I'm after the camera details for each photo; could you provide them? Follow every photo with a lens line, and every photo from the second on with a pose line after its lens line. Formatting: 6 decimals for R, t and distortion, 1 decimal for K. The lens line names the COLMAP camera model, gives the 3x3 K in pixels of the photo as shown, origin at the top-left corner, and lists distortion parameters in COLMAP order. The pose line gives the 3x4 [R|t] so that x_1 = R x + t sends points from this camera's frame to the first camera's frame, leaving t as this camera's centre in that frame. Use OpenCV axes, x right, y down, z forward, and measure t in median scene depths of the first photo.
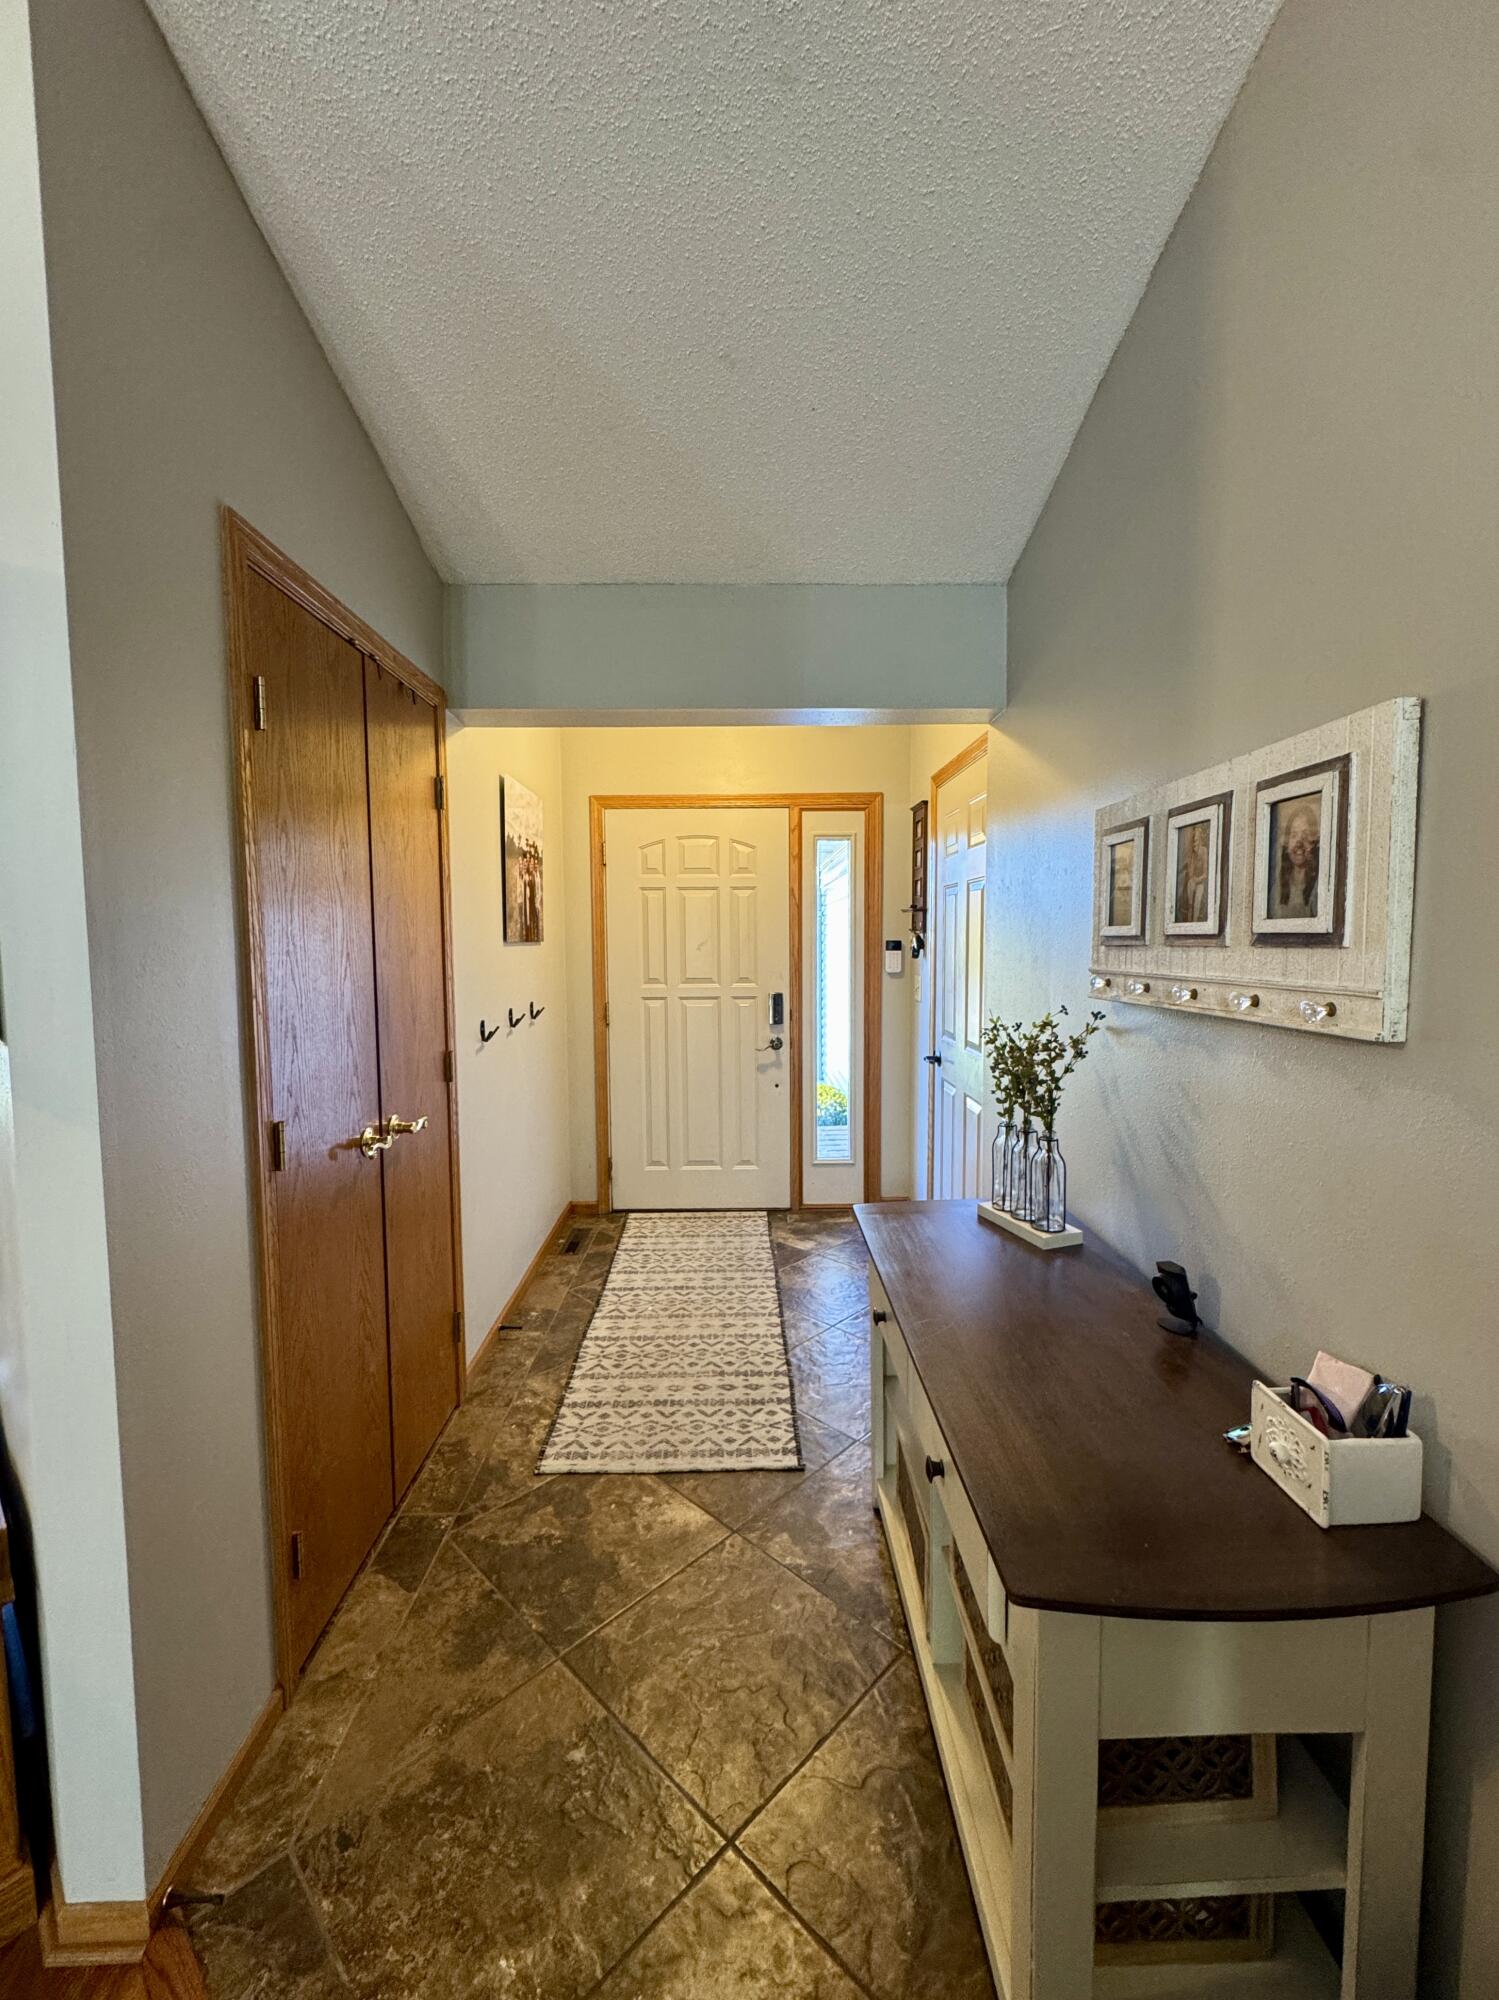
lens RADIAL K [[800.6, 0, 780.1], [0, 800.6, 993.6], [0, 0, 1]] dist [-0.001406, 0.000140]
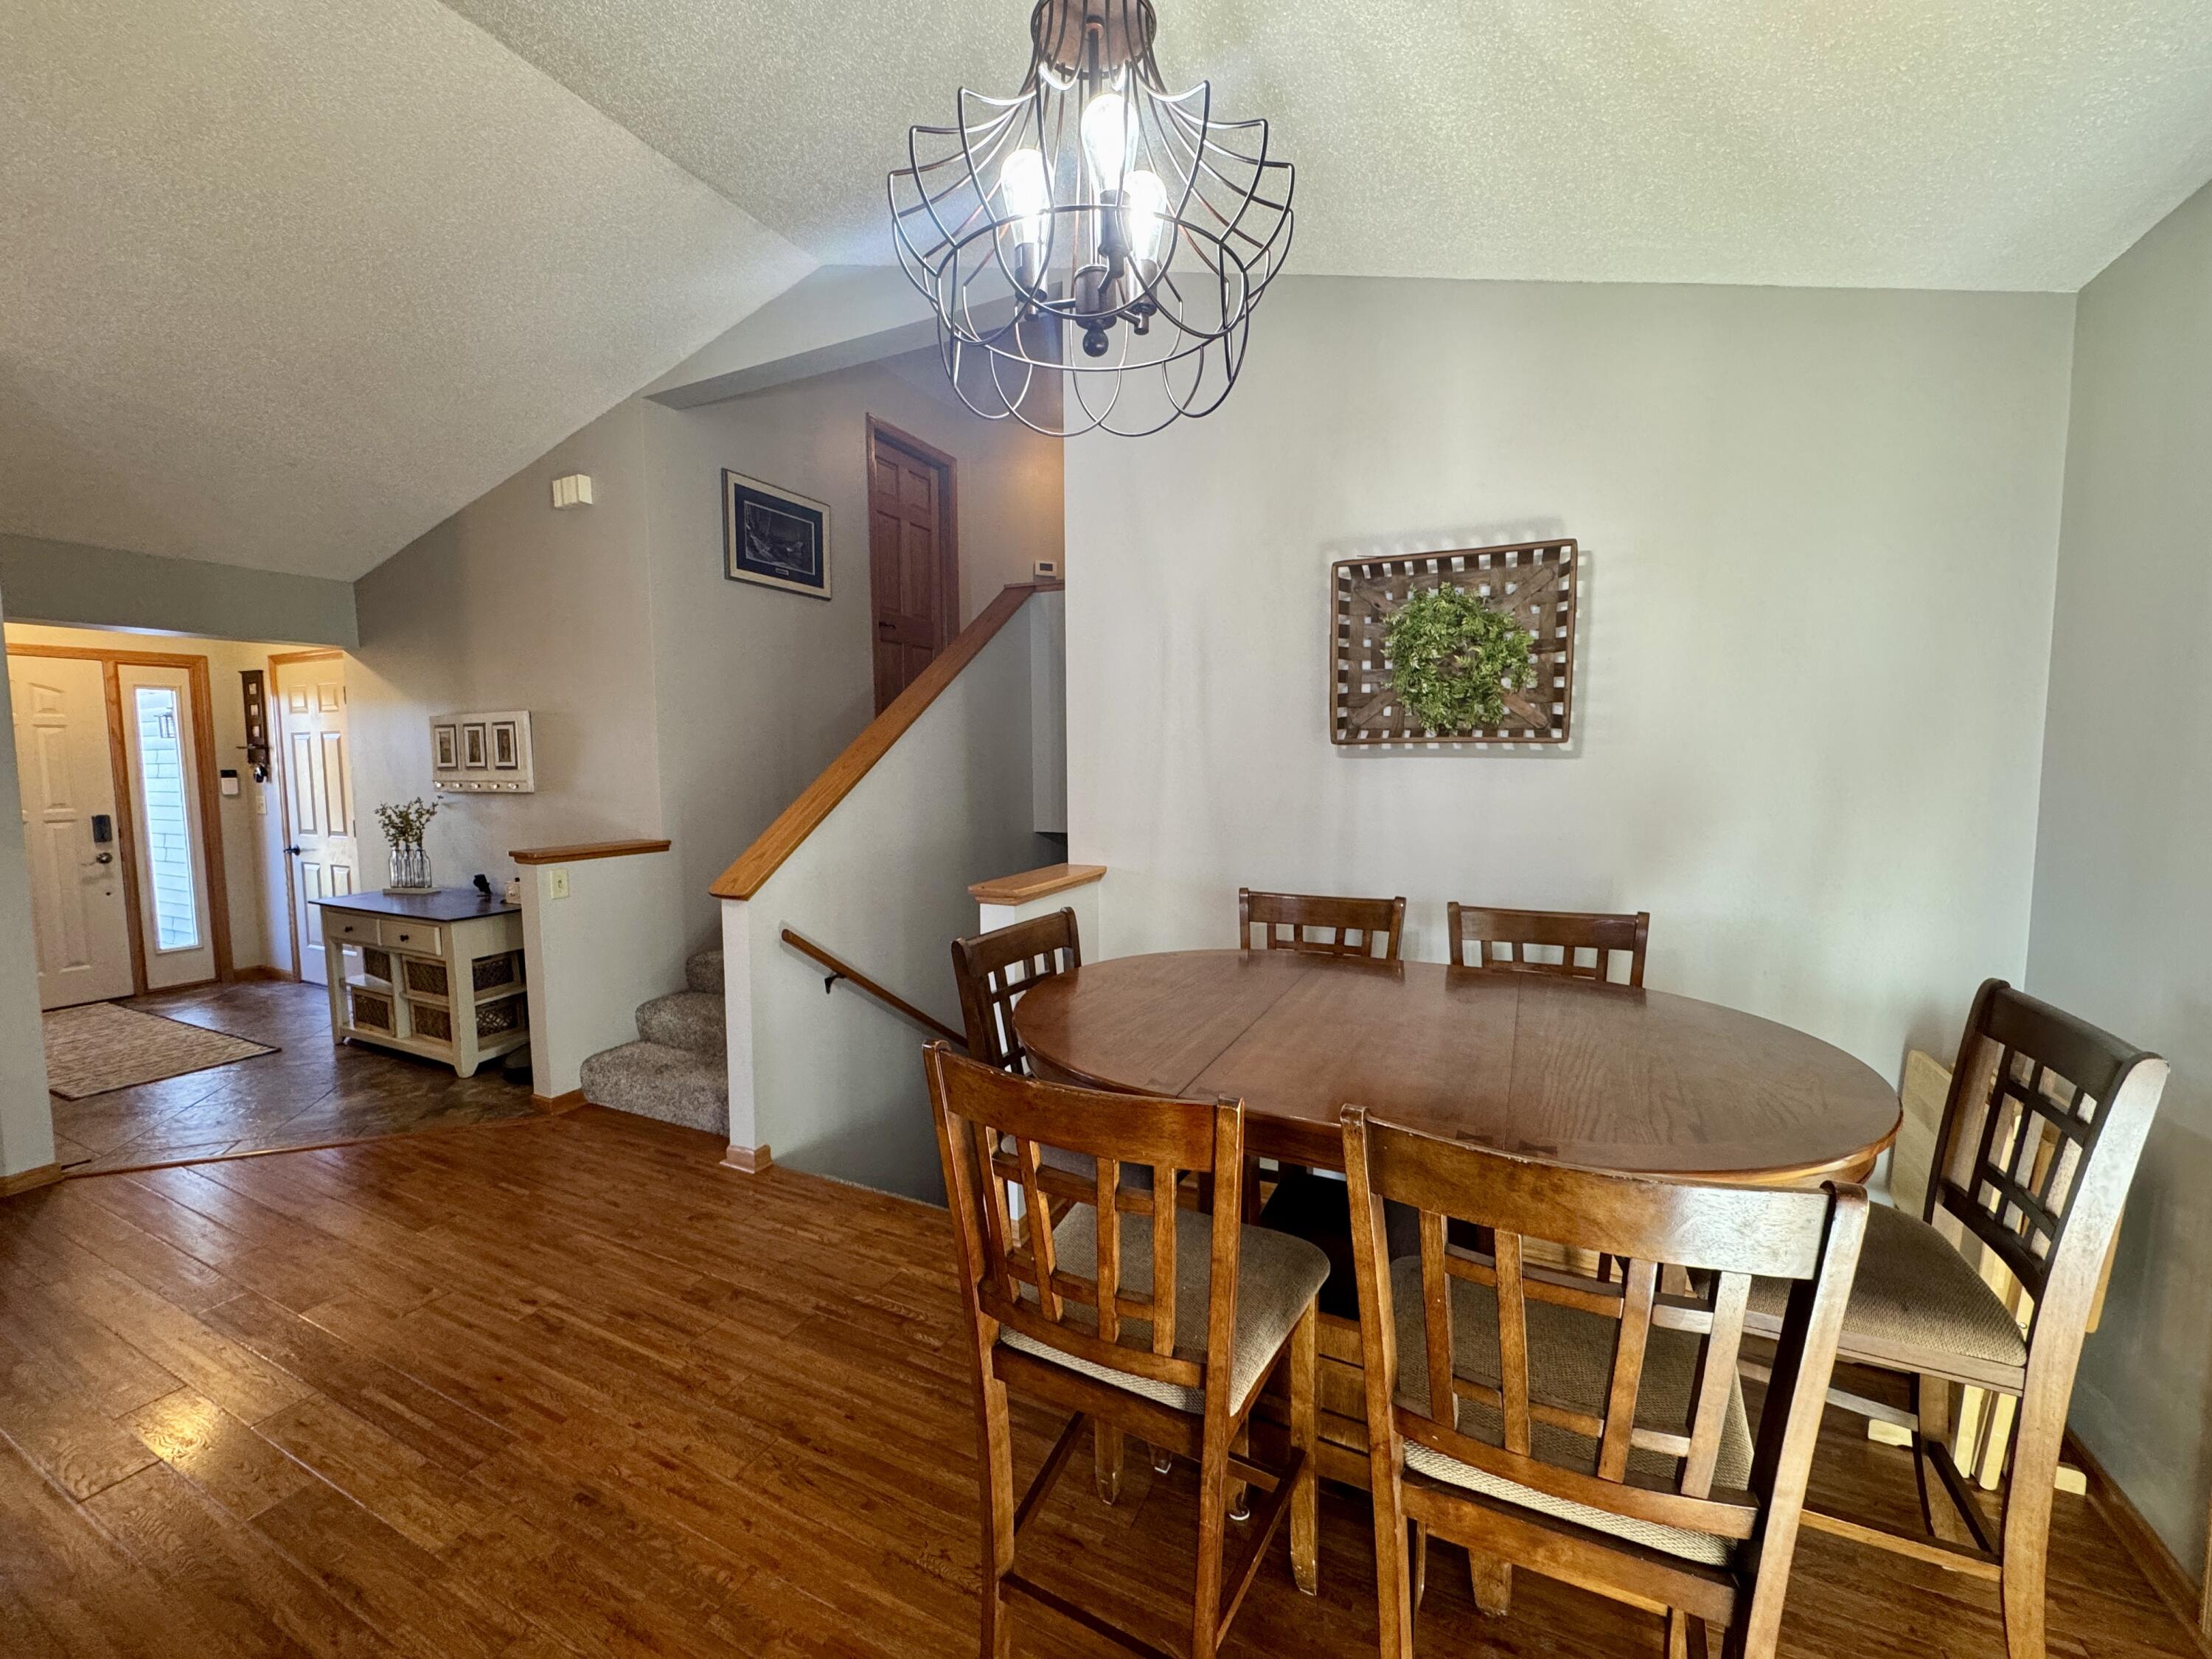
lens RADIAL K [[885.5, 0, 1103.7], [0, 885.5, 827.2], [0, 0, 1]] dist [-0.001406, 0.000140]
pose [[0.462176, -0.072959, 0.883782, -0.646688], [0.067912, 0.996595, 0.046758, 0.076512], [-0.884184, 0.038409, 0.465557, -1.255452]]
